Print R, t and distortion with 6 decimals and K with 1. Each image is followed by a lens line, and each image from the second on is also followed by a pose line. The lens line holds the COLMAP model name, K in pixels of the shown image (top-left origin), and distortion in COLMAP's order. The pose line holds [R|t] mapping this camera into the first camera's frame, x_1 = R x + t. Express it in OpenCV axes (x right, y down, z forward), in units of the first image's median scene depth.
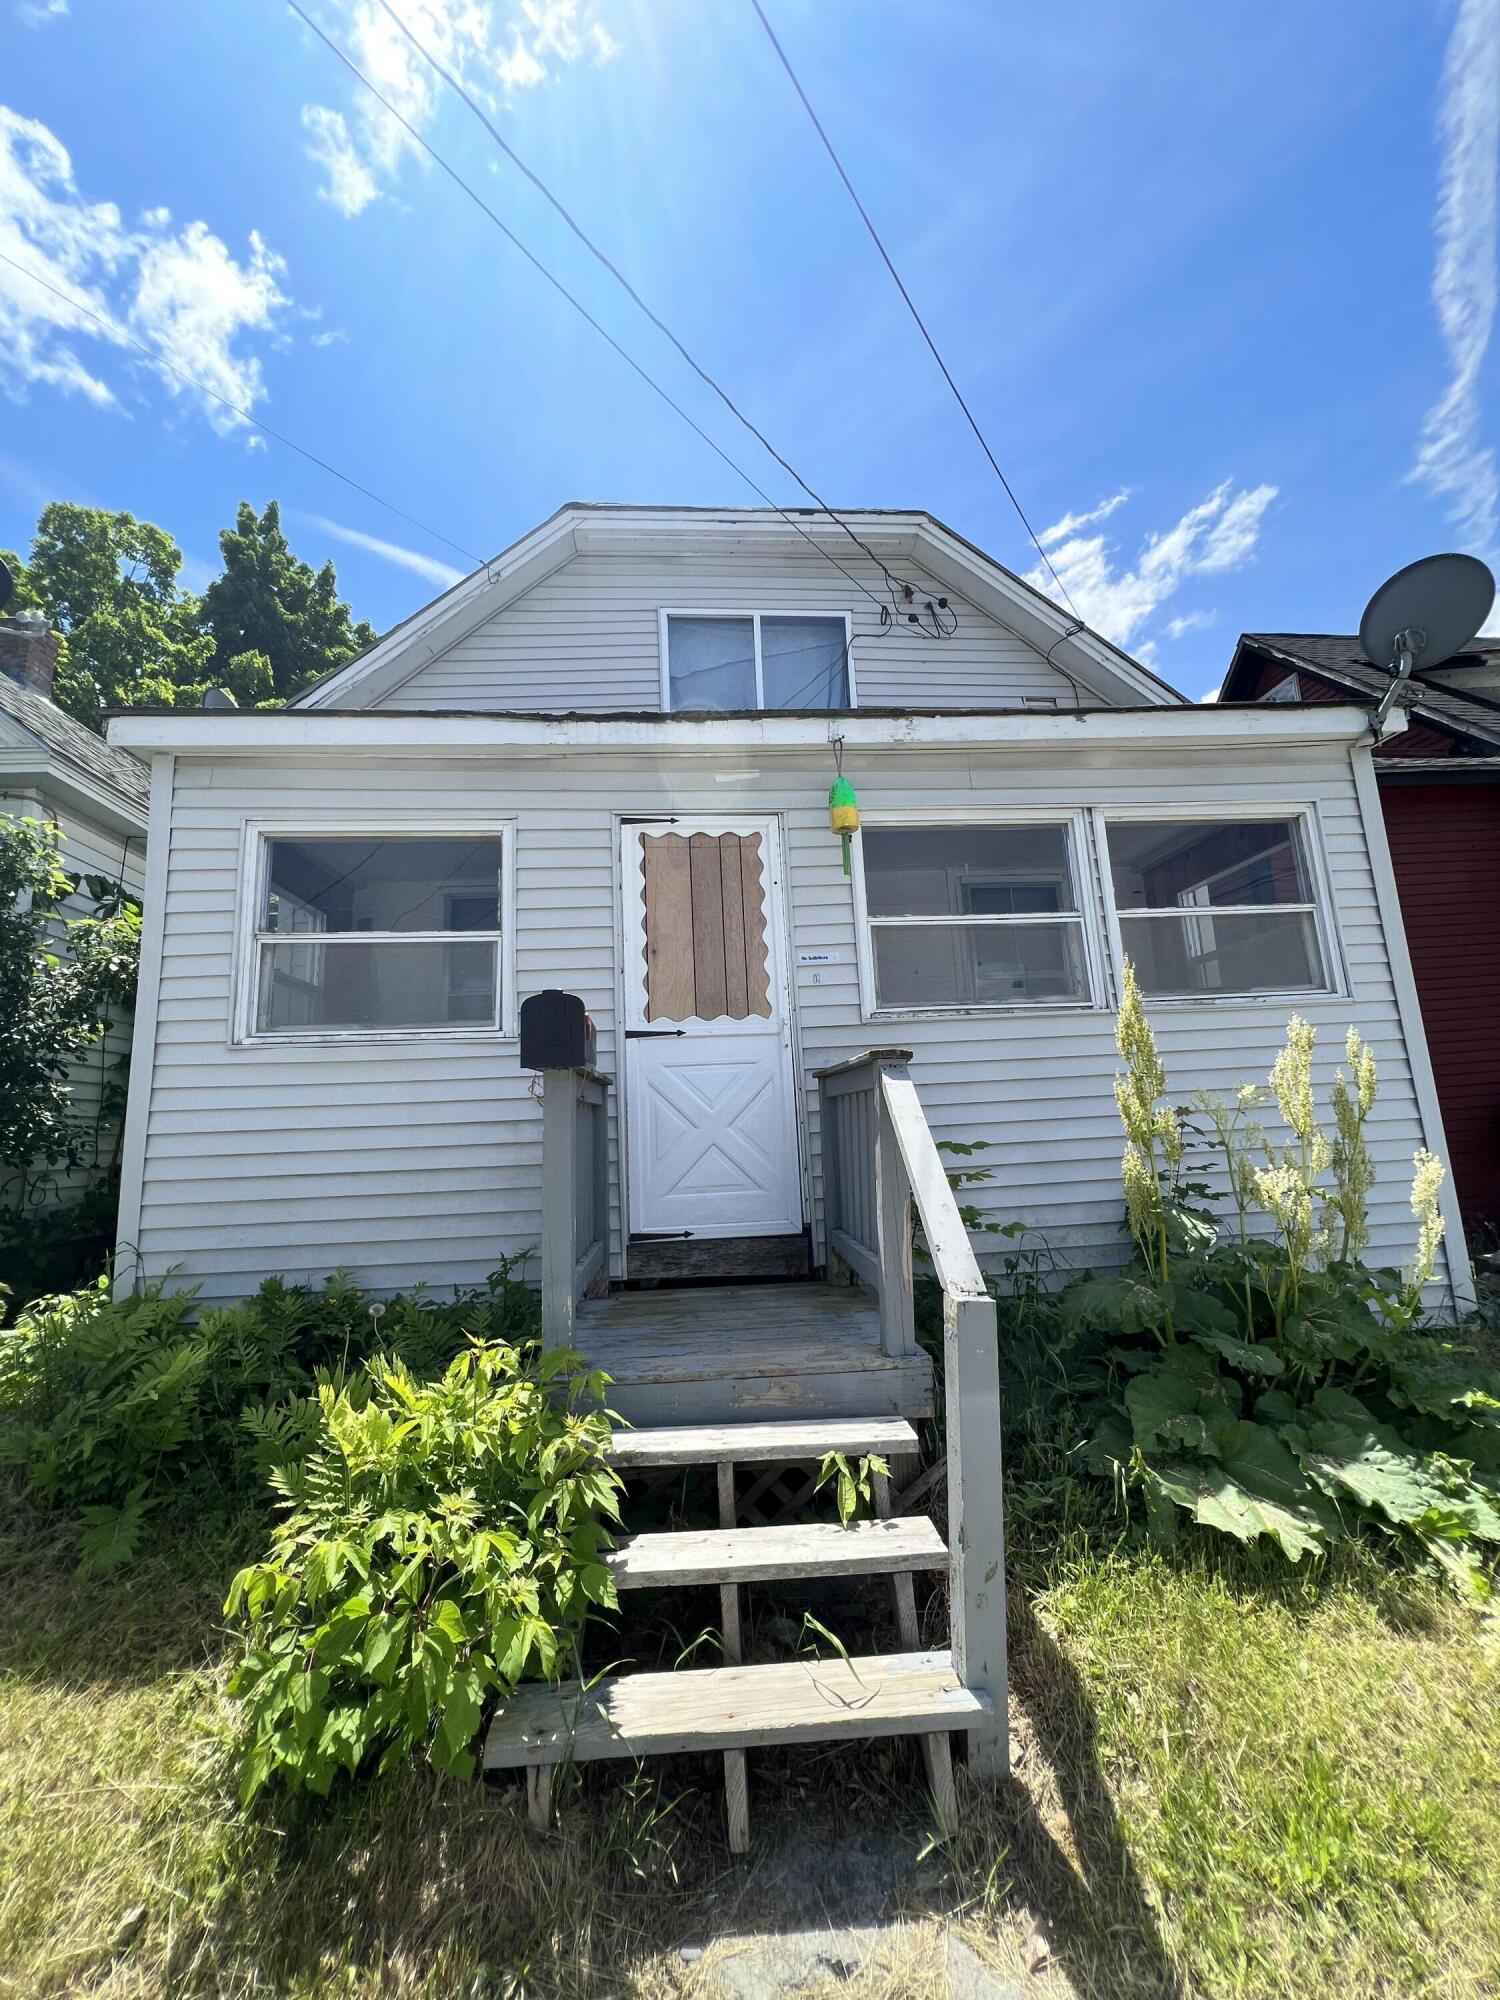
lens RADIAL K [[794.4, 0, 747.6], [0, 794.4, 995.2], [0, 0, 1]] dist [-0.003713, -0.000114]
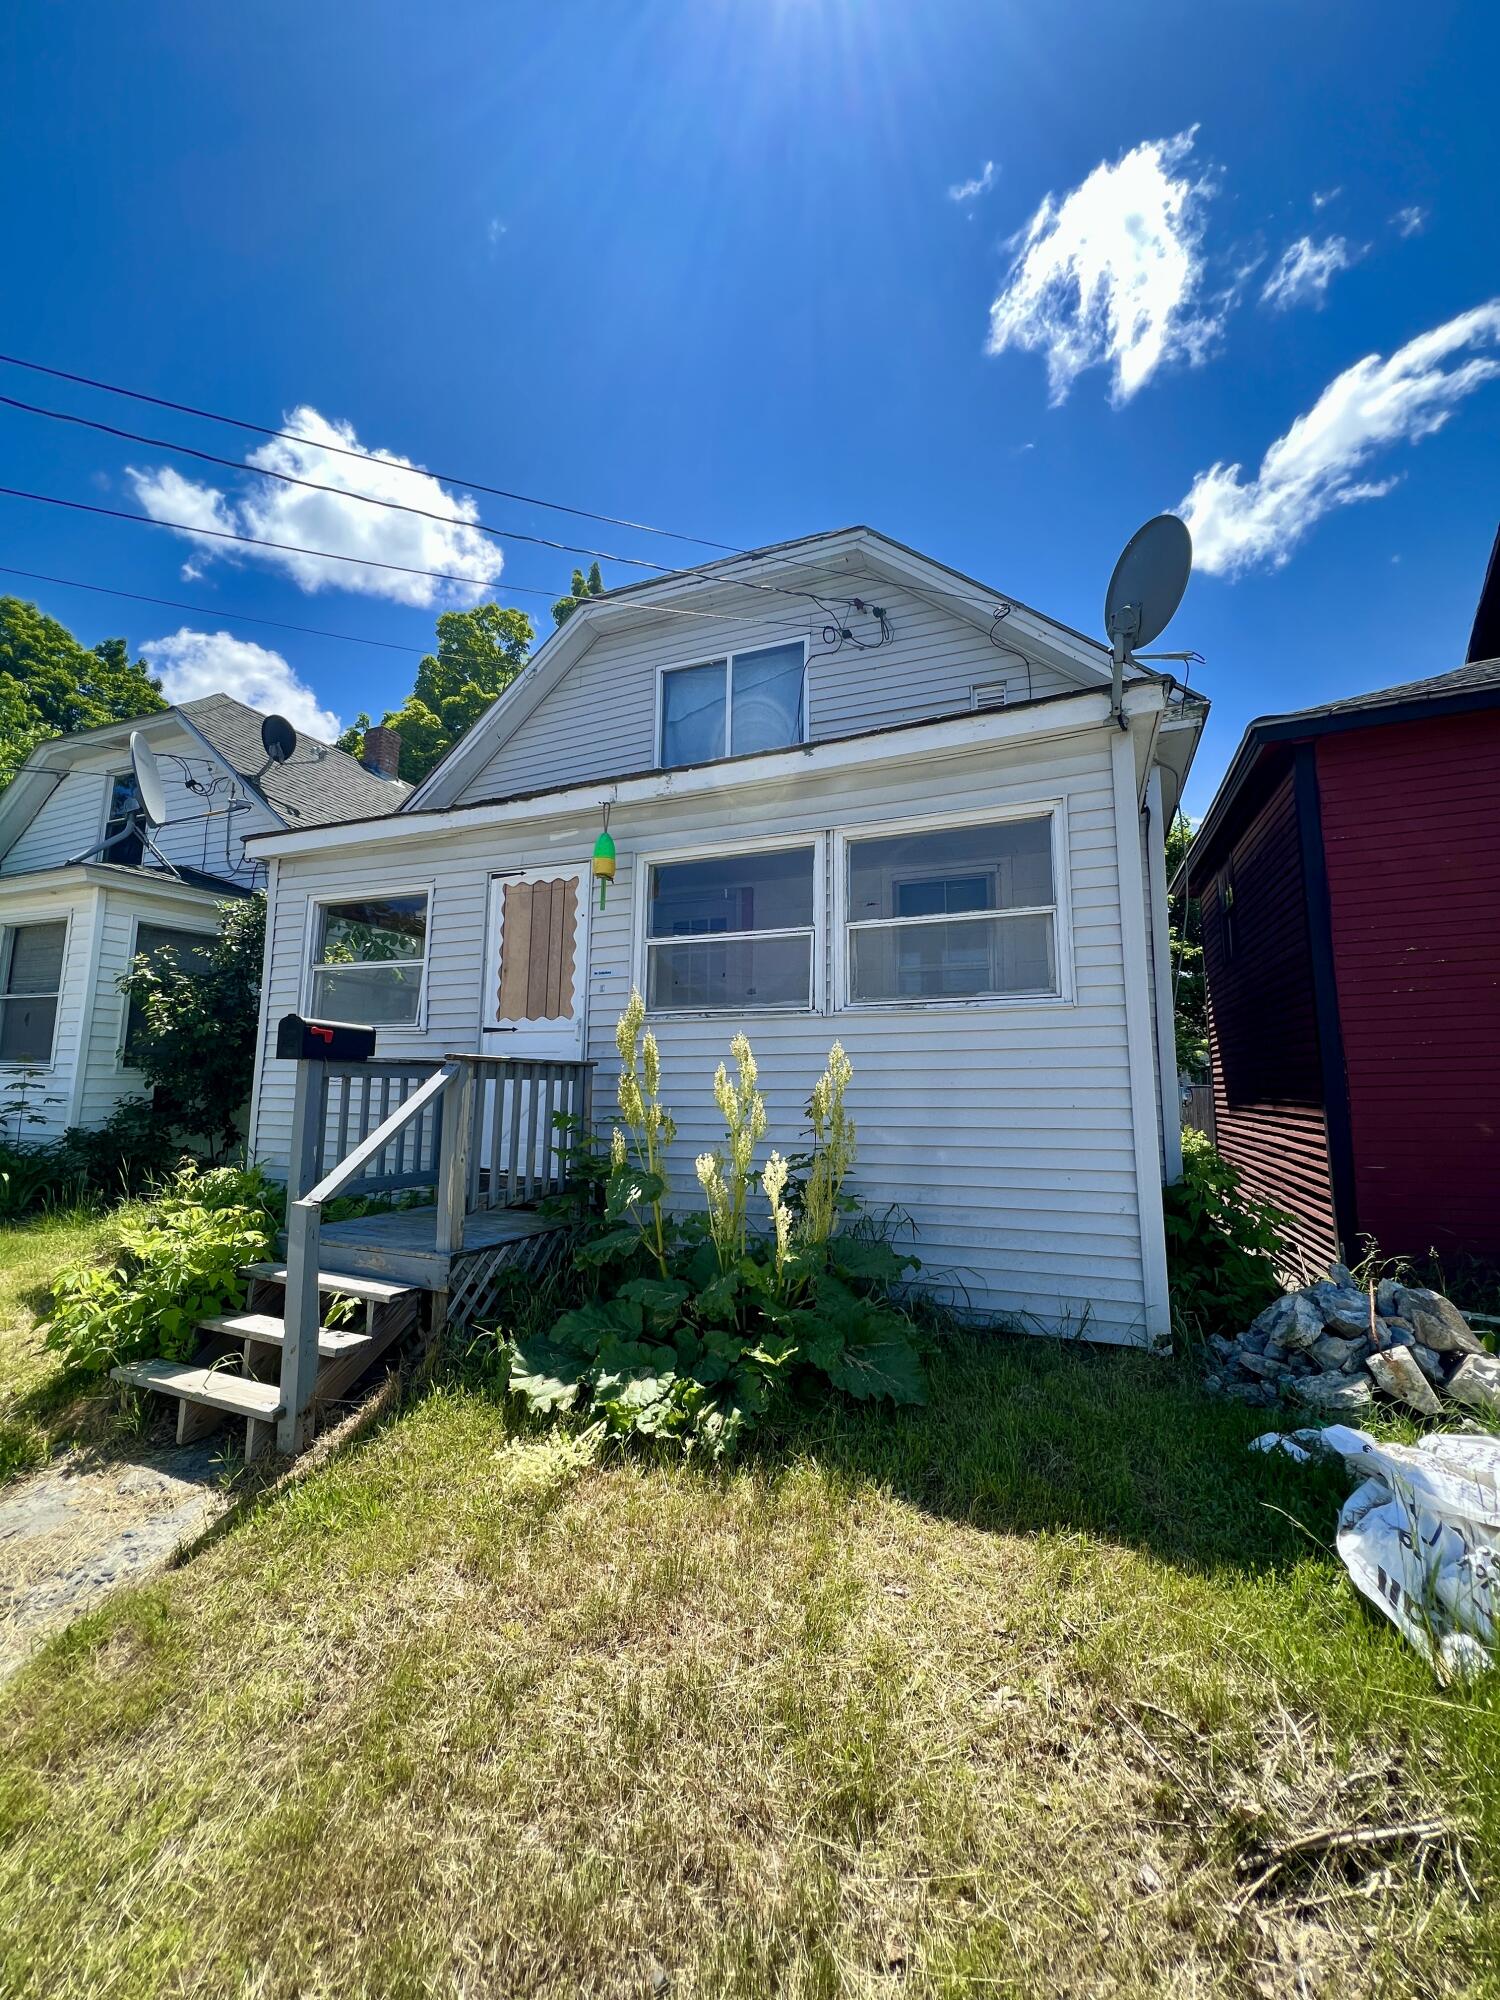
lens RADIAL K [[794.4, 0, 760.8], [0, 794.4, 993.1], [0, 0, 1]] dist [-0.003713, -0.000114]
pose [[0.892801, -0.003887, -0.450435, 0.883156], [0.025821, 0.998760, 0.042562, -0.061314], [0.449711, -0.049630, 0.891794, -0.043964]]
